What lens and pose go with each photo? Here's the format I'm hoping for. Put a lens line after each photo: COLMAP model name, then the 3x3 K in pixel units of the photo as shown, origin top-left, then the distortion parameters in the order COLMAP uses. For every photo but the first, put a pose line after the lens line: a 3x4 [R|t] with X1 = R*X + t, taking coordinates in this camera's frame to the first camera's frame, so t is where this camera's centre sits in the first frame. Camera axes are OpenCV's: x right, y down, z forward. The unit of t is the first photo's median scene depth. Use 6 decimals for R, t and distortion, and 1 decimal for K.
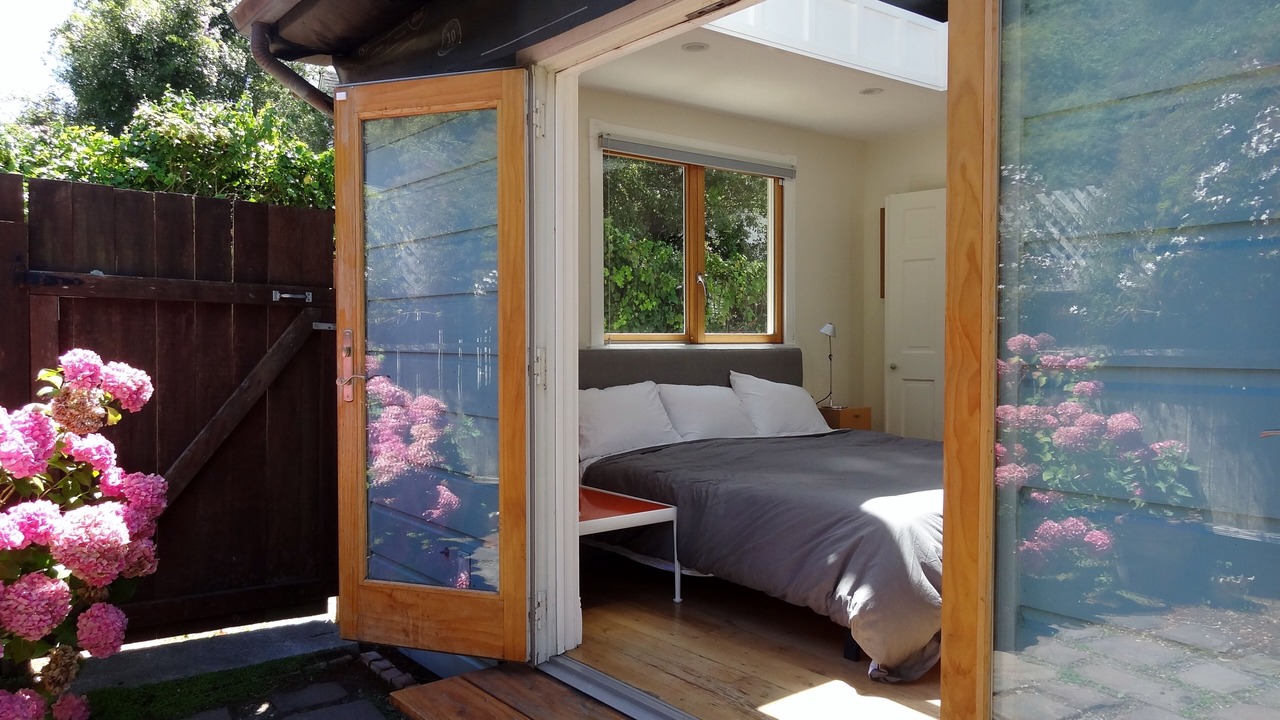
lens RADIAL K [[893.6, 0, 643.9], [0, 893.6, 373.4], [0, 0, 1]] dist [0.004044, 0.005971]
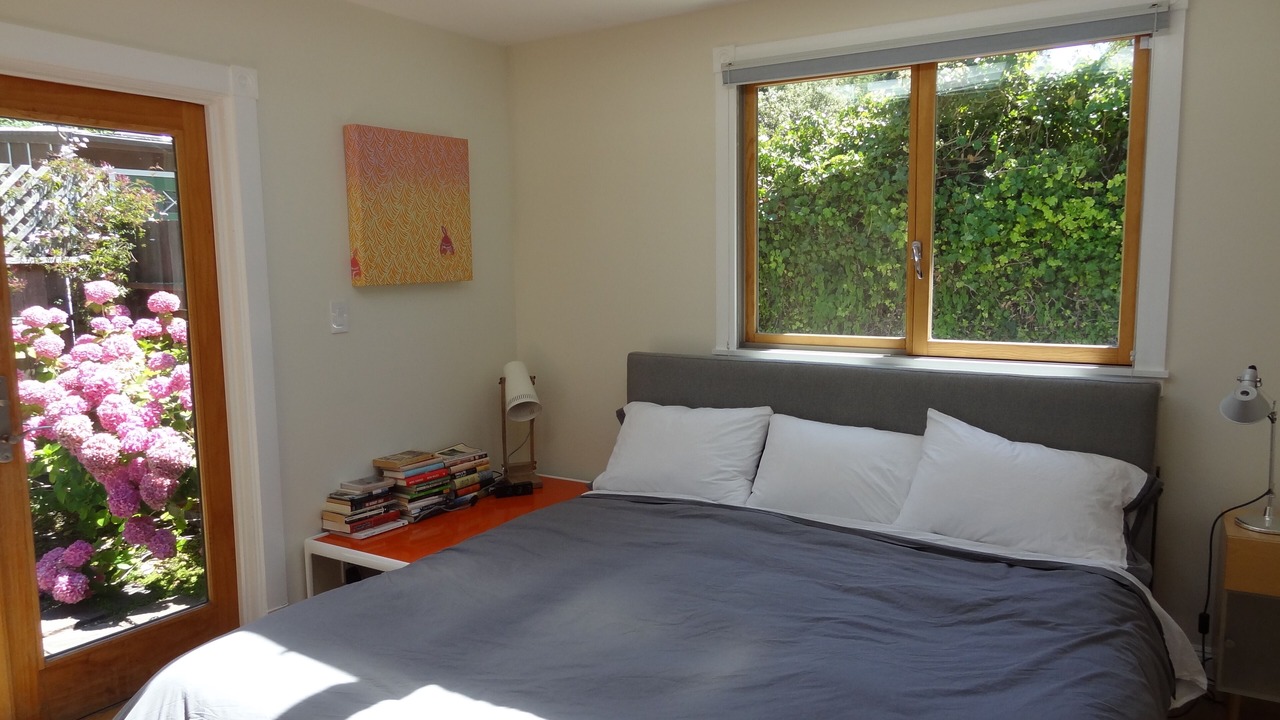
lens RADIAL K [[893.6, 0, 638.9], [0, 893.6, 369.3], [0, 0, 1]] dist [0.004044, 0.005971]
pose [[0.285790, 0.107287, -0.952268, 0.590731], [-0.019727, 0.994161, 0.106087, -0.085202], [0.958089, -0.011533, 0.286237, 0.657194]]
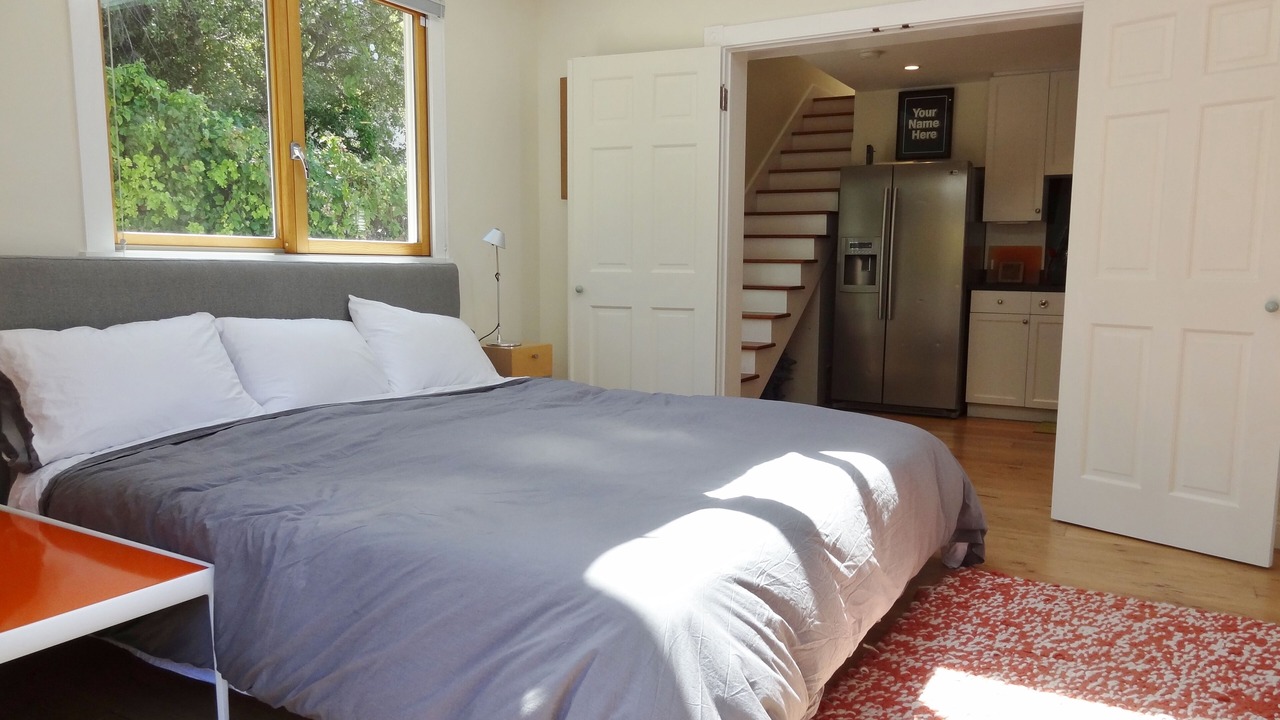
lens RADIAL K [[855.5, 0, 648.8], [0, 855.5, 366.4], [0, 0, 1]] dist [0.000949, 0.000534]
pose [[0.923723, -0.031058, 0.381800, 0.058096], [-0.000140, 0.996680, 0.081414, -0.002126], [-0.383061, -0.075258, 0.920652, 0.329880]]
